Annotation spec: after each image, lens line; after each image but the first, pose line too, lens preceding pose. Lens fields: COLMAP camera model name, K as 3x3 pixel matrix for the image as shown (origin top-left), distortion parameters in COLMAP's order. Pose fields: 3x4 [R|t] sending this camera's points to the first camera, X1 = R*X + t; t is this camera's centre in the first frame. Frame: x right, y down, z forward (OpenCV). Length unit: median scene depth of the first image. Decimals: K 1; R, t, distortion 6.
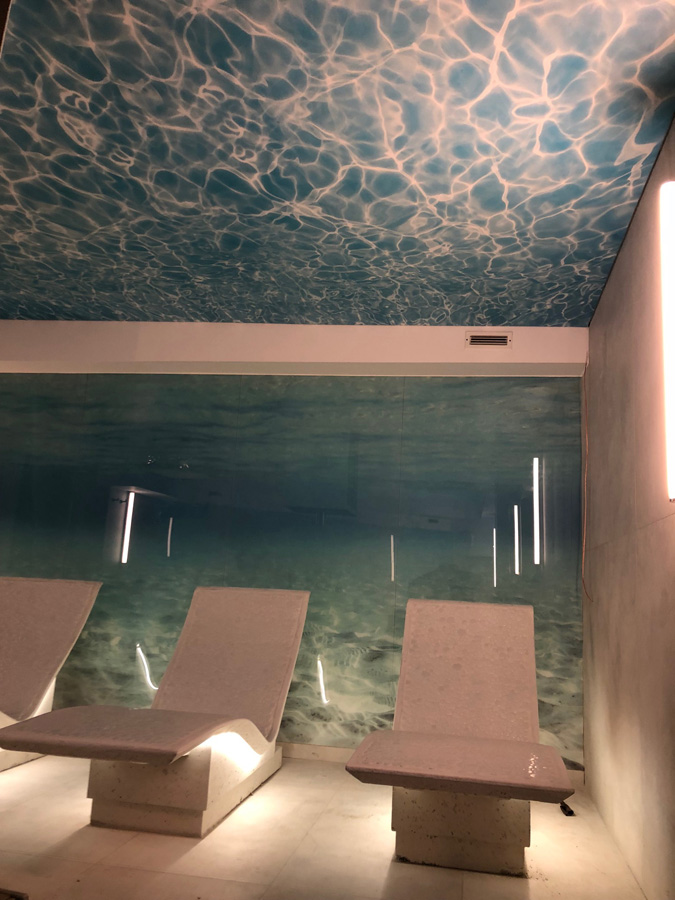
lens RADIAL K [[751.7, 0, 338.6], [0, 751.7, 444.0], [0, 0, 1]] dist [0.036330, -0.043847]
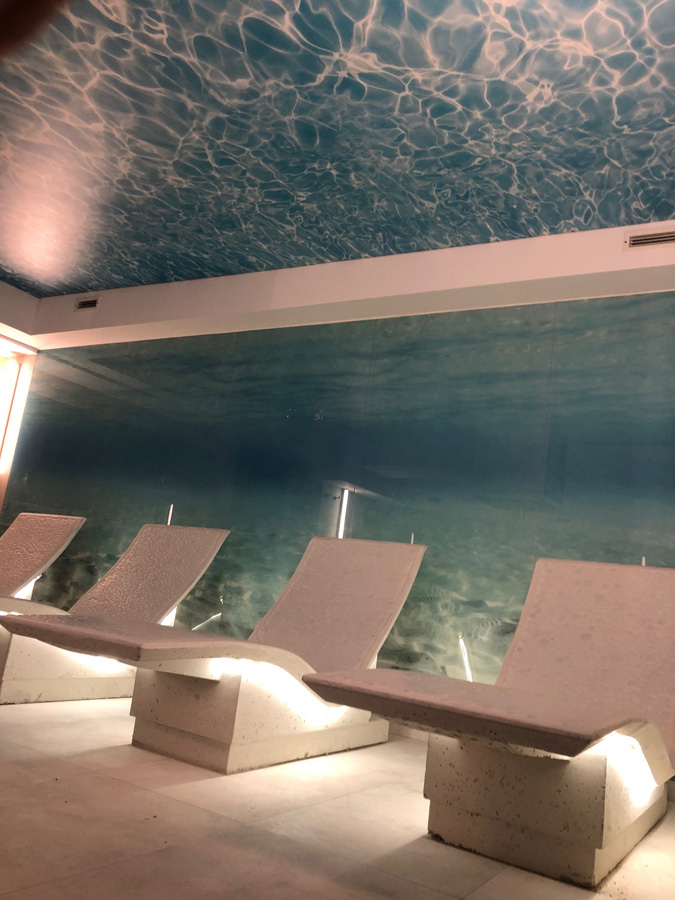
lens RADIAL K [[751.7, 0, 299.3], [0, 751.7, 441.8], [0, 0, 1]] dist [0.036330, -0.043847]
pose [[0.928153, 0.003360, -0.372184, 0.155646], [-0.015334, 0.999455, -0.029218, 0.107926], [0.371883, 0.032826, 0.927699, 0.137339]]
